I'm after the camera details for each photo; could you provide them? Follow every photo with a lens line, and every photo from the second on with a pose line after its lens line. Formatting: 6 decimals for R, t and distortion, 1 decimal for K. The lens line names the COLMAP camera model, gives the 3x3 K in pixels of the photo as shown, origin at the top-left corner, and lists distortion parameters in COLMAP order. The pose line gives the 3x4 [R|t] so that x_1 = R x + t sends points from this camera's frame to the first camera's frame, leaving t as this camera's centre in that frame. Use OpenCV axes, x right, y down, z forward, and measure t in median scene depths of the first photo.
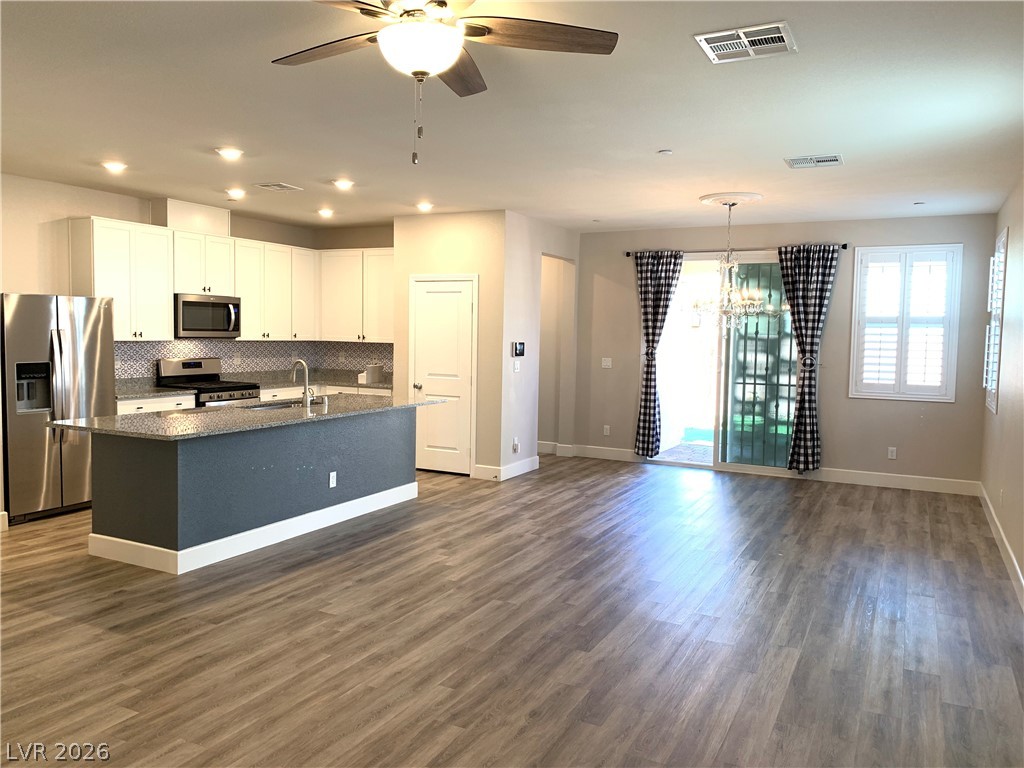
lens RADIAL K [[784.2, 0, 498.3], [0, 784.2, 377.8], [0, 0, 1]] dist [0.030984, -0.022116]
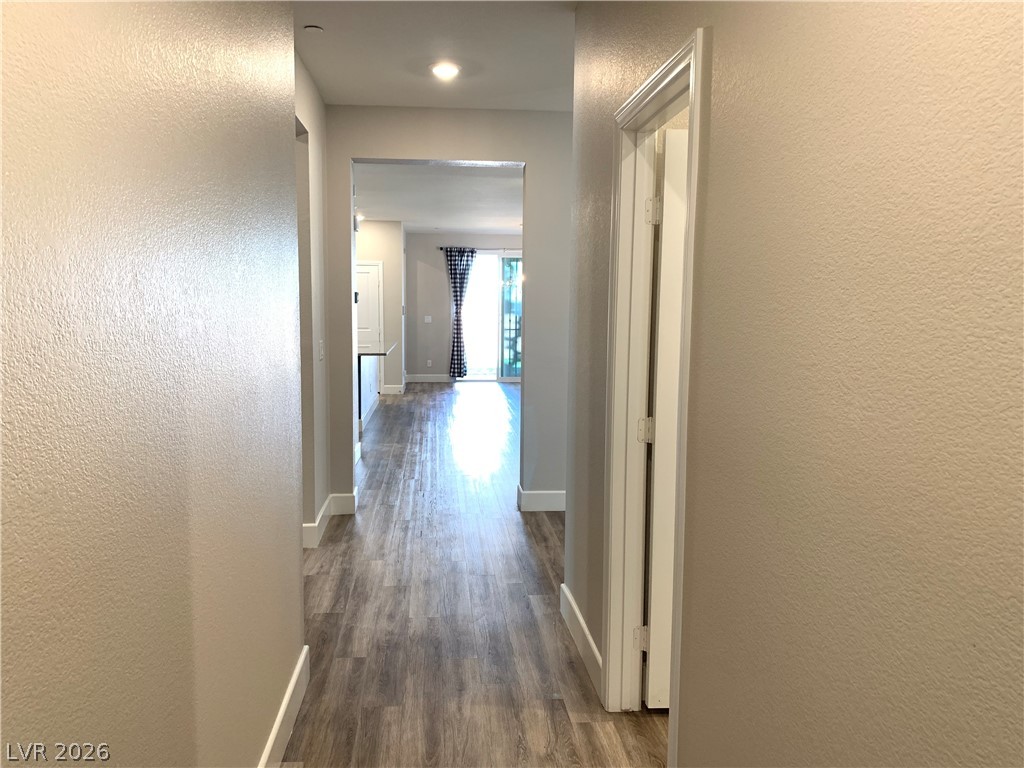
lens RADIAL K [[784.2, 0, 520.7], [0, 784.2, 387.3], [0, 0, 1]] dist [0.030984, -0.022116]
pose [[0.829330, -0.069907, 0.554368, -0.654418], [0.037336, 0.996858, 0.069852, 0.015356], [-0.557510, -0.037233, 0.829335, -0.436071]]
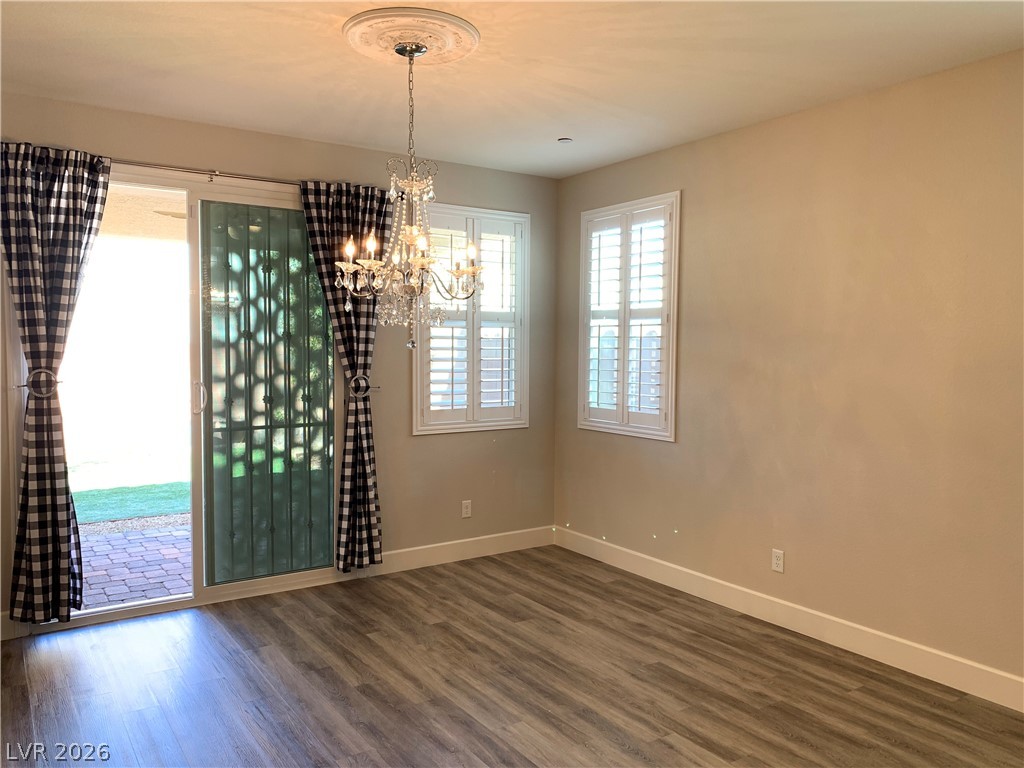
lens RADIAL K [[784.2, 0, 506.5], [0, 784.2, 385.4], [0, 0, 1]] dist [0.030984, -0.022116]
pose [[0.465372, -0.065361, 0.882698, -0.079345], [0.049119, 0.997640, 0.047976, -0.042065], [-0.883751, 0.021030, 0.467485, 0.627463]]
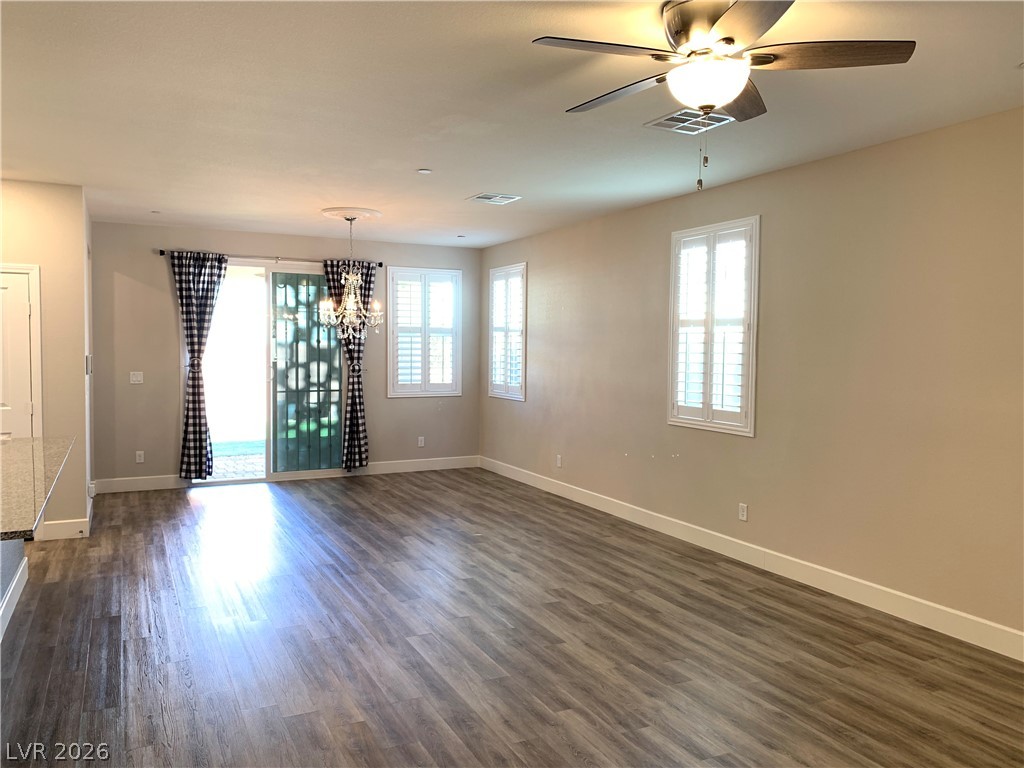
lens RADIAL K [[784.2, 0, 507.5], [0, 784.2, 377.5], [0, 0, 1]] dist [0.030984, -0.022116]
pose [[0.588650, -0.045750, 0.807092, -0.362314], [0.049076, 0.998578, 0.020811, -0.019330], [-0.806897, 0.027359, 0.590058, 0.190287]]
